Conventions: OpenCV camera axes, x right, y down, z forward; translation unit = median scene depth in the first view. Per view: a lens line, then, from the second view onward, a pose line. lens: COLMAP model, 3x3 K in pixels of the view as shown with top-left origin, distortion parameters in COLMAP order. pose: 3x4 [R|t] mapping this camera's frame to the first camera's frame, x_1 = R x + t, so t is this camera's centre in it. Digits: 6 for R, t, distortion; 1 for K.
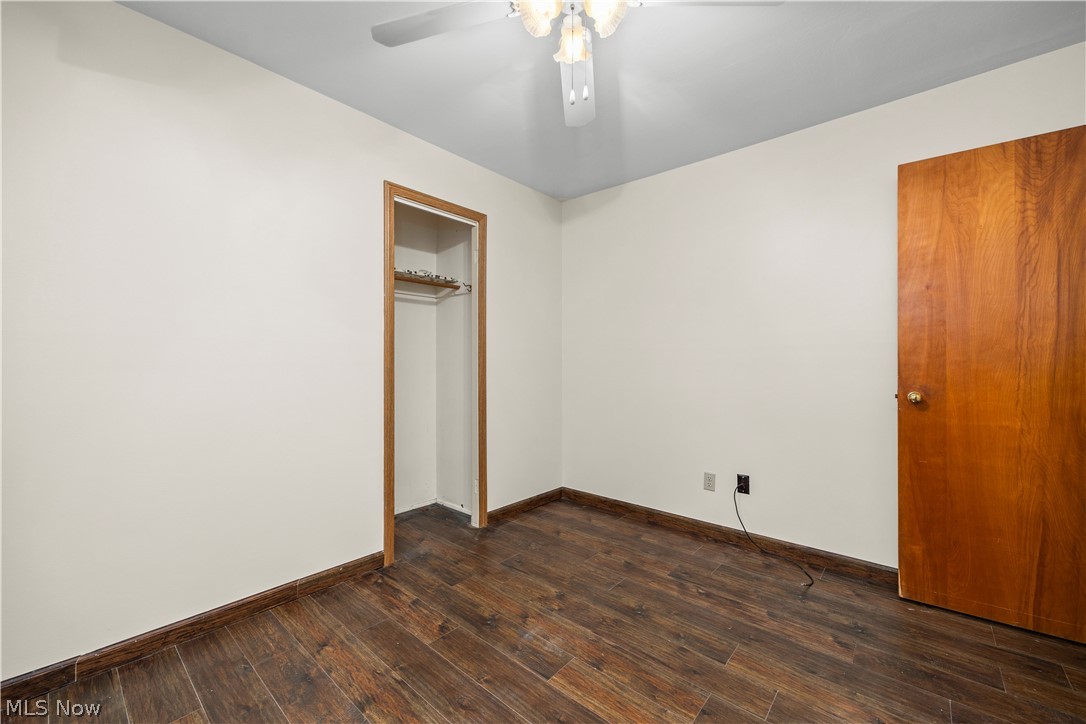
lens RADIAL K [[426.2, 0, 540.8], [0, 426.2, 368.0], [0, 0, 1]] dist [-0.000803, -0.000498]
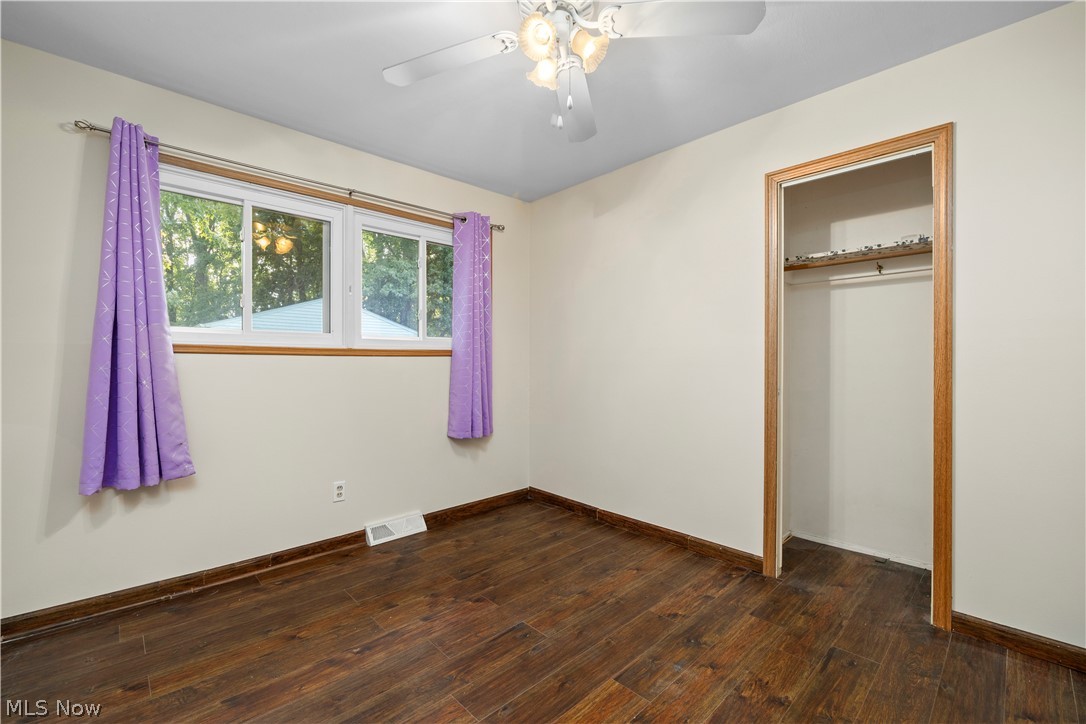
lens RADIAL K [[461.0, 0, 543.9], [0, 461.0, 363.1], [0, 0, 1]] dist [-0.018769, -0.000007]
pose [[-0.091022, 0.000835, -0.995849, 0.831261], [-0.012442, 0.999921, 0.001976, -0.009674], [0.995771, 0.012570, -0.091004, 0.697726]]
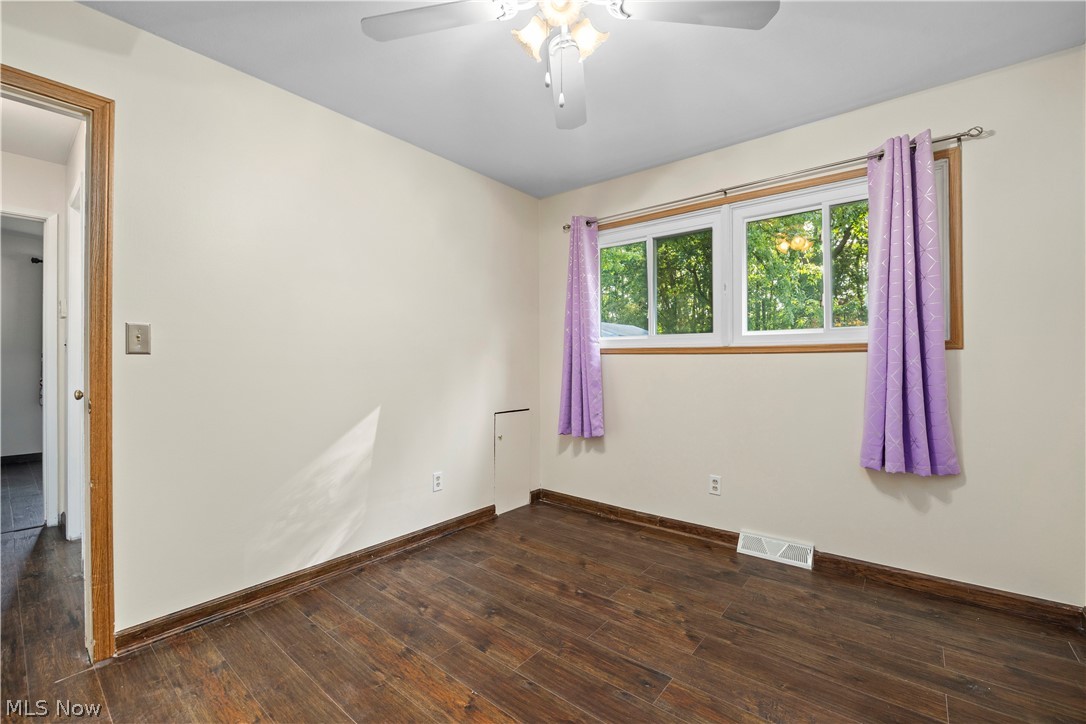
lens RADIAL K [[461.0, 0, 545.2], [0, 461.0, 358.5], [0, 0, 1]] dist [-0.018769, -0.000007]
pose [[-0.999749, -0.001883, -0.022326, 0.092286], [-0.002047, 0.999971, 0.007348, -0.016720], [0.022311, 0.007392, -0.999724, 1.363492]]
